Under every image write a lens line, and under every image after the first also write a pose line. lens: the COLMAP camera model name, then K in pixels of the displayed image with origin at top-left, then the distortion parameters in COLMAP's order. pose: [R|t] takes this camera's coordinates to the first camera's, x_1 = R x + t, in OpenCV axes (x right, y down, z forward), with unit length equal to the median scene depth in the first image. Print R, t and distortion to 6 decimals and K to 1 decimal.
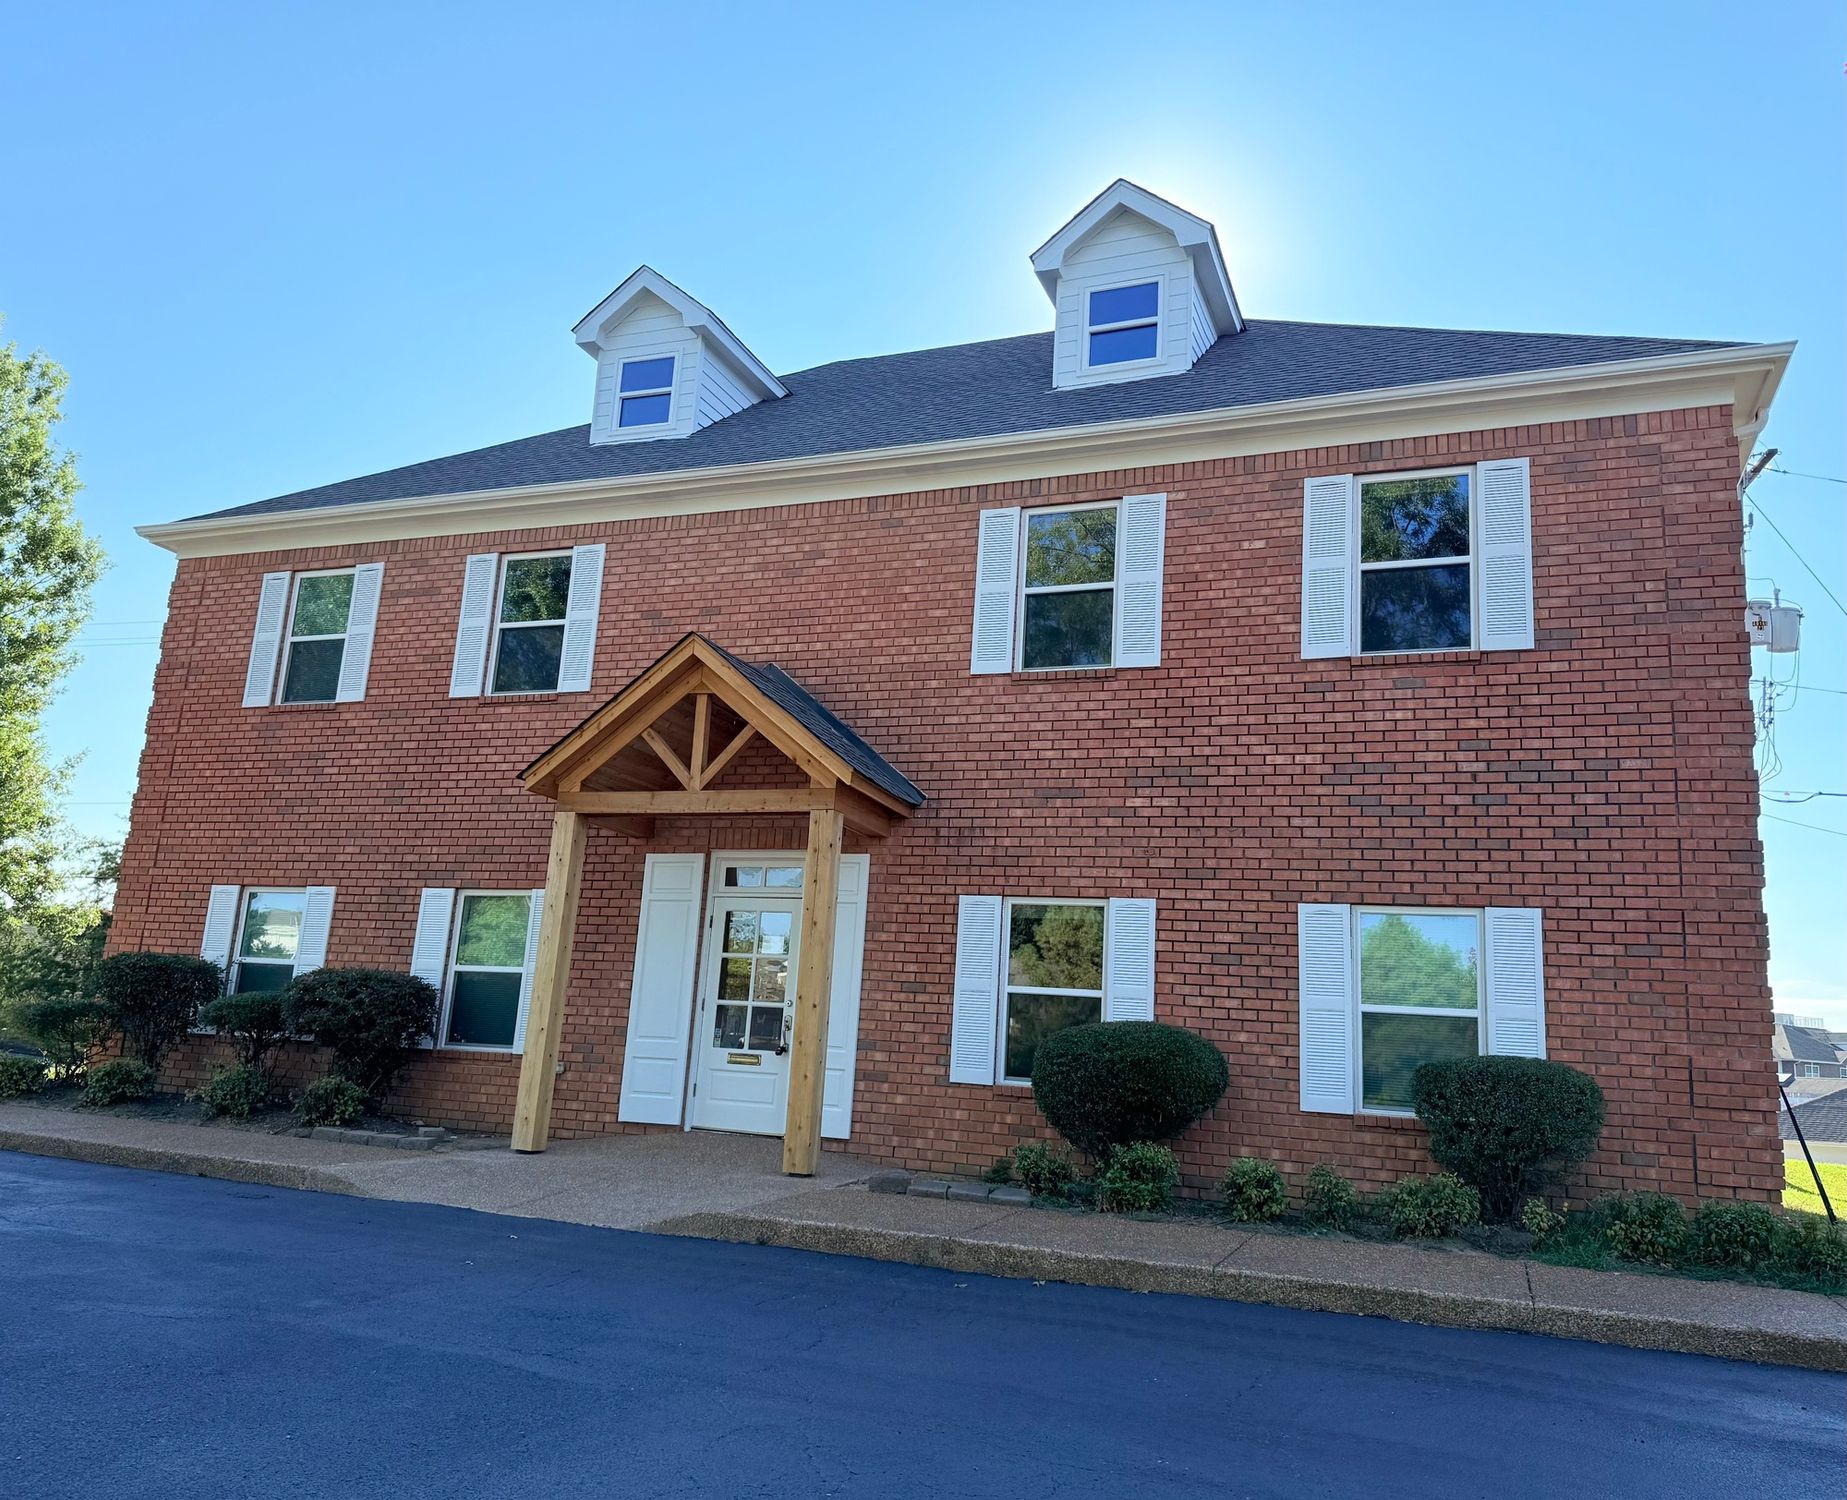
lens RADIAL K [[1432.3, 0, 890.7], [0, 1432.3, 740.7], [0, 0, 1]] dist [0.141531, -0.239467]
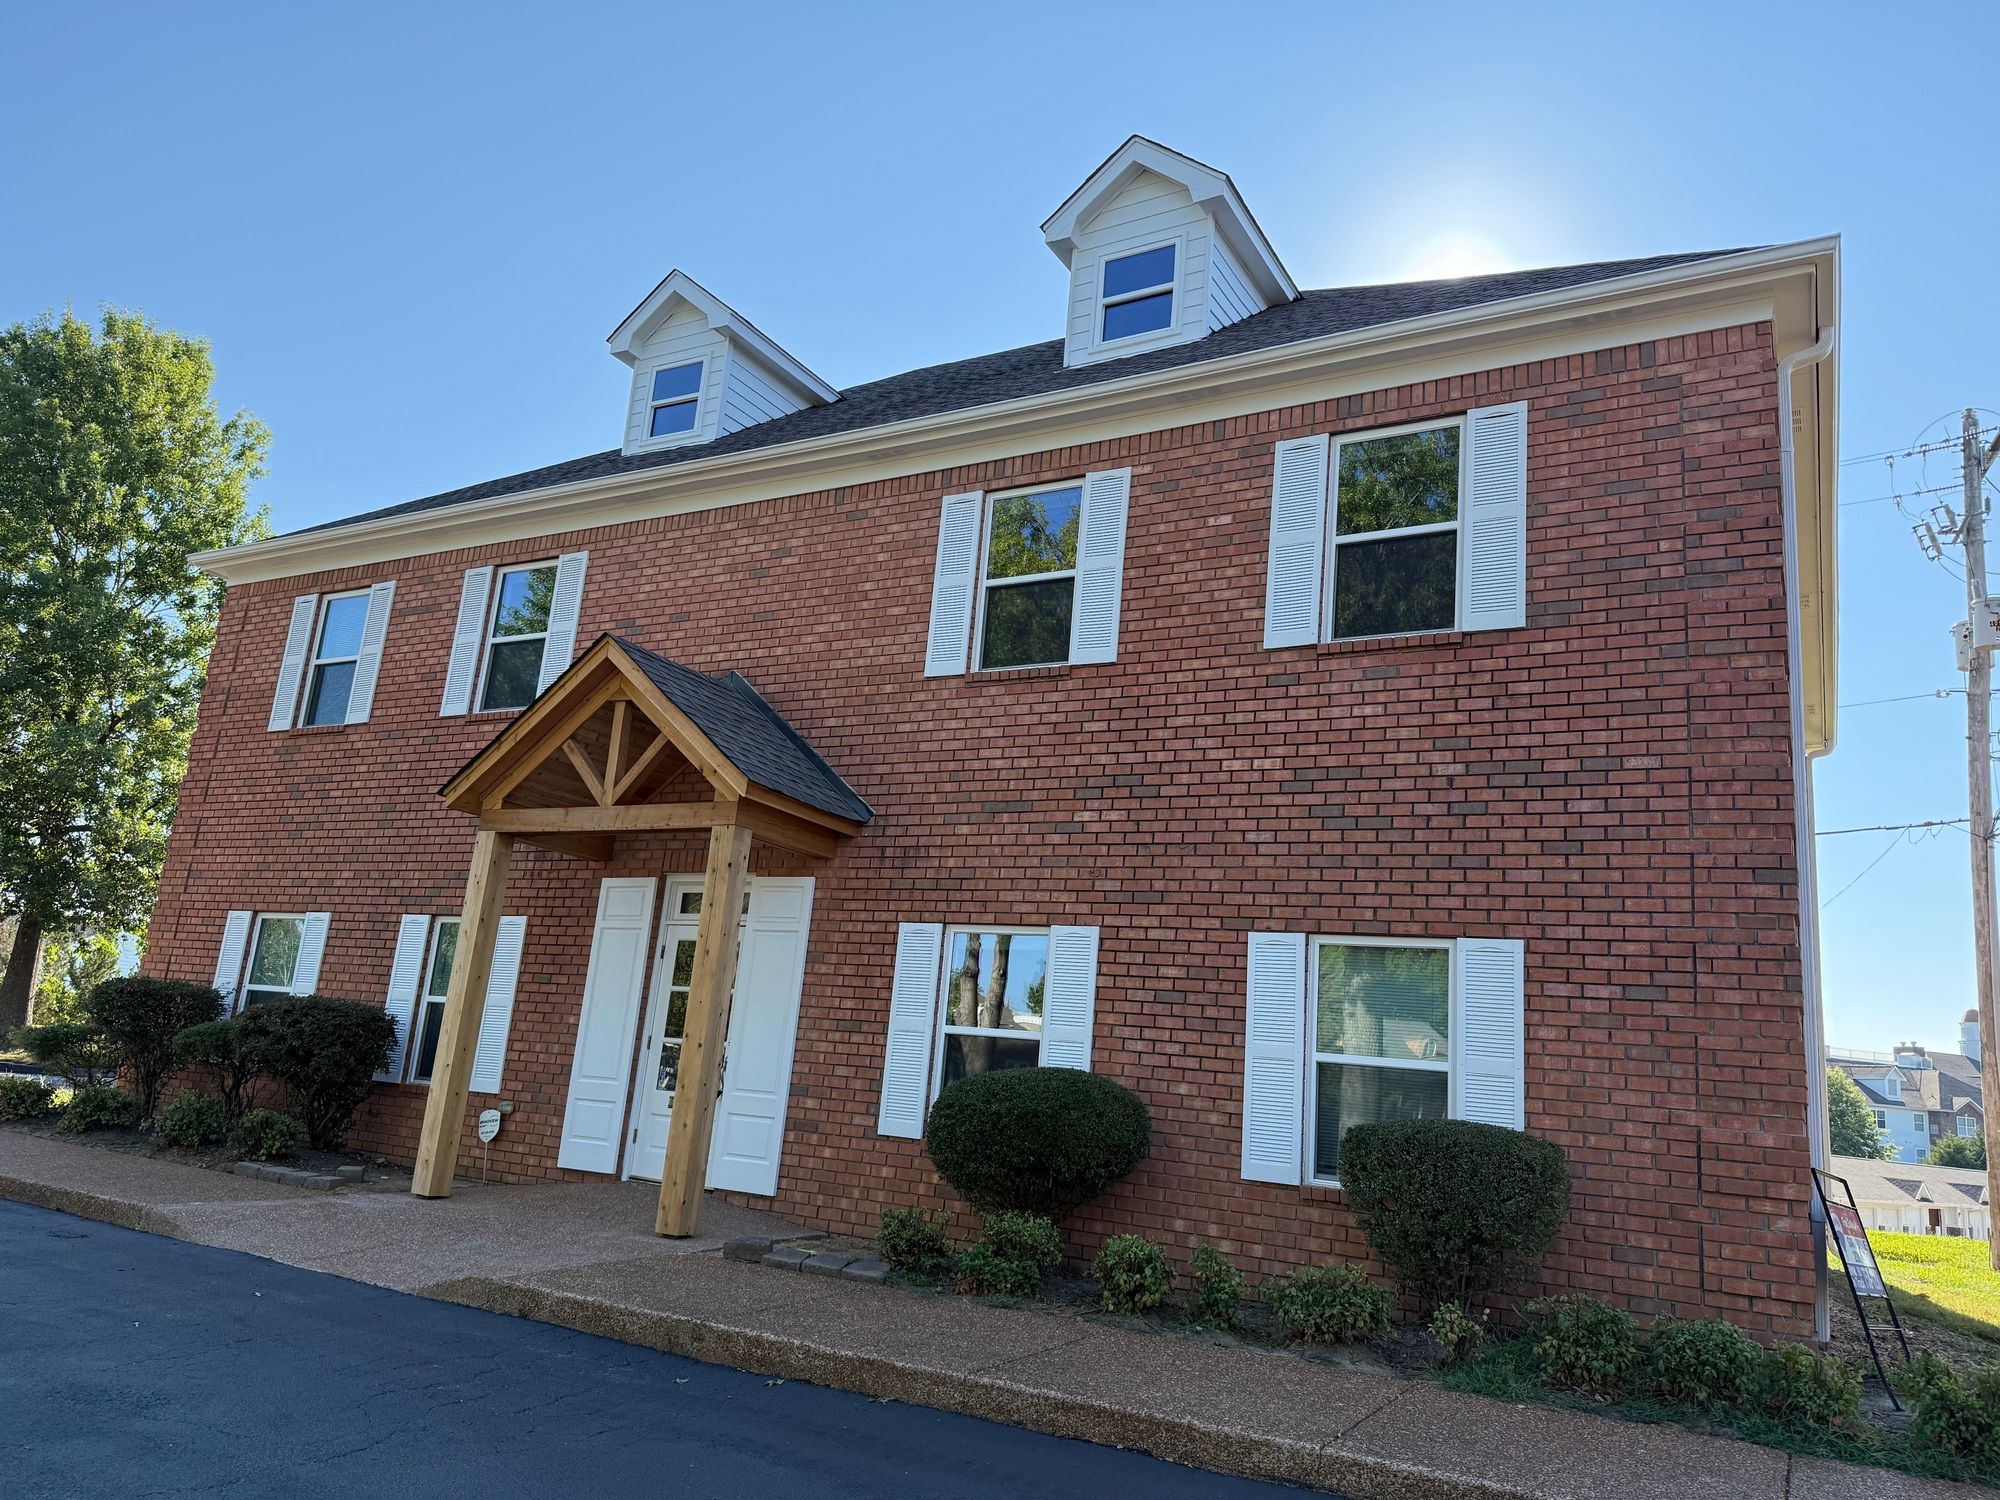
lens RADIAL K [[1407.0, 0, 991.4], [0, 1407.0, 751.4], [0, 0, 1]] dist [0.145689, -0.258163]
pose [[0.989759, -0.009211, -0.142453, 0.236160], [0.005348, 0.999608, -0.027480, 0.026435], [0.142650, 0.026437, 0.989420, 0.141749]]
